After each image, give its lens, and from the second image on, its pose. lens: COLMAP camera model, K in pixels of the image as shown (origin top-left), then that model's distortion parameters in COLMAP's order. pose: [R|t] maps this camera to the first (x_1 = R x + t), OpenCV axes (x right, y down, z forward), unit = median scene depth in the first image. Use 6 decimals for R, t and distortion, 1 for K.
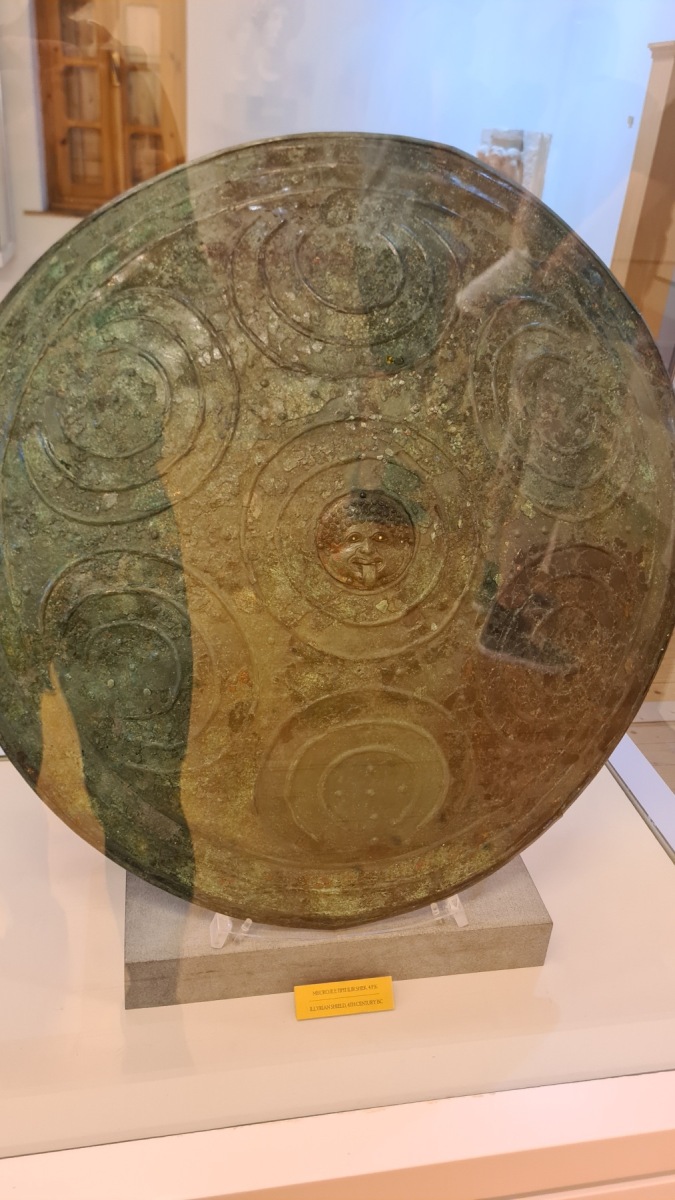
lens RADIAL K [[913.8, 0, 337.0], [0, 913.8, 601.6], [0, 0, 1]] dist [0.049726, -0.031112]
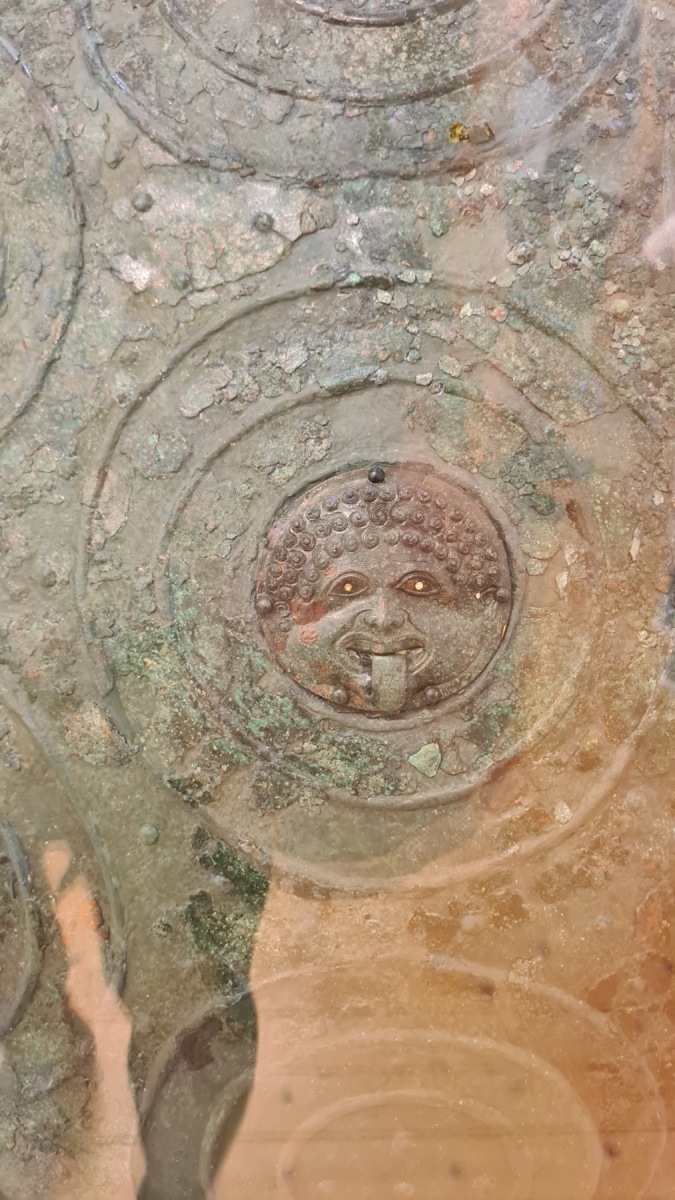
lens RADIAL K [[913.8, 0, 336.3], [0, 913.8, 594.3], [0, 0, 1]] dist [0.049726, -0.031112]
pose [[0.987019, 0.015192, -0.159882, 0.073370], [-0.017975, 0.999711, -0.015979, -0.058737], [0.159593, 0.018645, 0.987007, 0.607463]]
